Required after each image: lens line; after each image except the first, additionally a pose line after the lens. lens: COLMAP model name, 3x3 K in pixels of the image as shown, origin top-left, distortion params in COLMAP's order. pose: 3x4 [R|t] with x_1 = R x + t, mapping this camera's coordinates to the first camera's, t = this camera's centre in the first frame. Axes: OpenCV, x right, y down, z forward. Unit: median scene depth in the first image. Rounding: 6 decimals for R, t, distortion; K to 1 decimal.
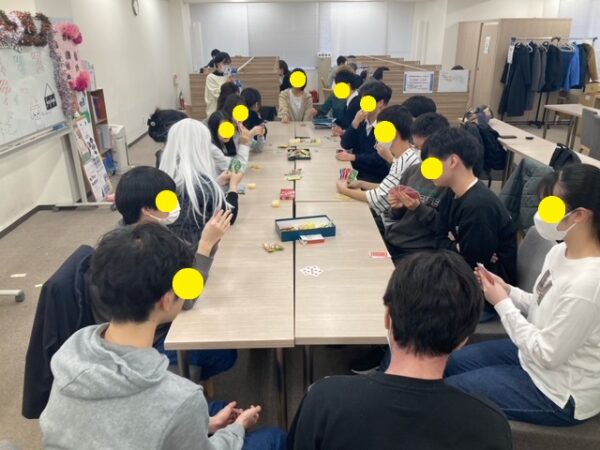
lens RADIAL K [[492.3, 0, 300.0], [0, 492.3, 225.0], [0, 0, 1]] dist [0.086014, -0.114933]
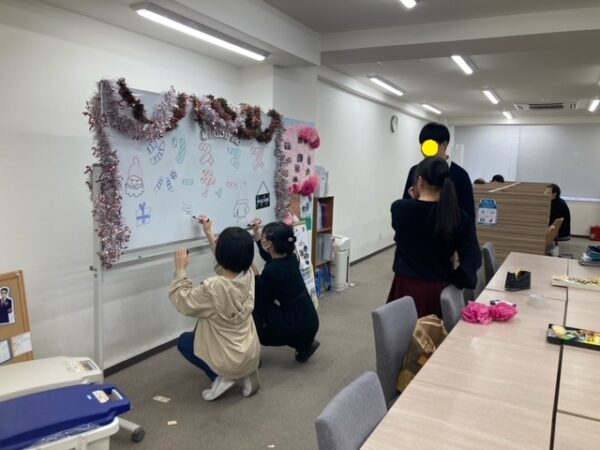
lens RADIAL K [[489.3, 0, 299.4], [0, 489.3, 212.9], [0, 0, 1]] dist [0.139133, -0.304296]
pose [[0.869313, 0.092529, -0.485524, -0.008014], [-0.218078, 0.953339, -0.208776, -0.047295], [0.443551, 0.287374, 0.848928, 0.241700]]
